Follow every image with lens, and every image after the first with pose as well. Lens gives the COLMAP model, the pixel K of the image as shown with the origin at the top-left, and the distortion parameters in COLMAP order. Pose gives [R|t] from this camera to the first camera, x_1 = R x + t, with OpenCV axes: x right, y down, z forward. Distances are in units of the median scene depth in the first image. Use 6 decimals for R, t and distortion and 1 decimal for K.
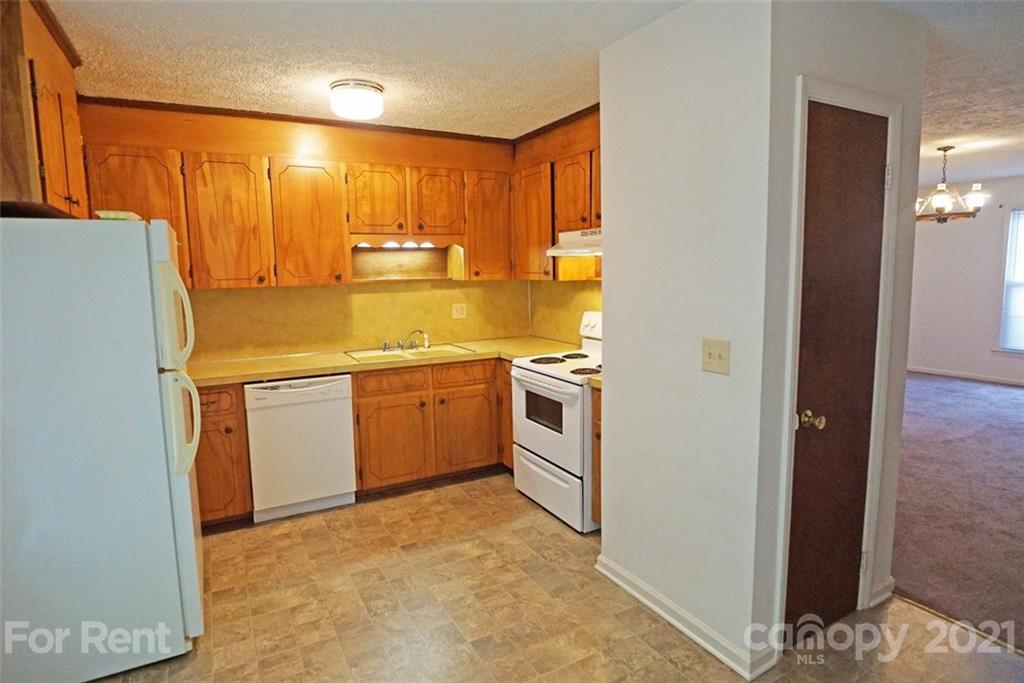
lens RADIAL K [[561.3, 0, 512.0], [0, 561.3, 341.5], [0, 0, 1]] dist [-0.005434, -0.001645]
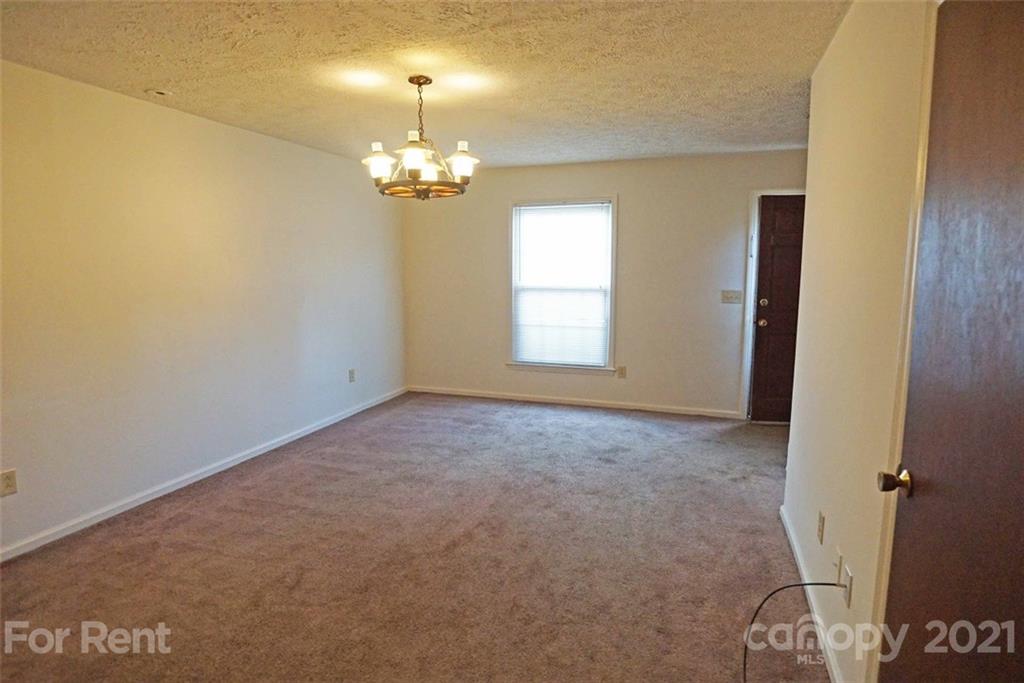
lens RADIAL K [[561.3, 0, 512.0], [0, 561.3, 341.5], [0, 0, 1]] dist [-0.005434, -0.001645]
pose [[0.761686, -0.067525, 0.644418, 0.445167], [0.064443, 0.997518, 0.028355, -0.065276], [-0.644734, 0.019931, 0.764148, 0.474358]]
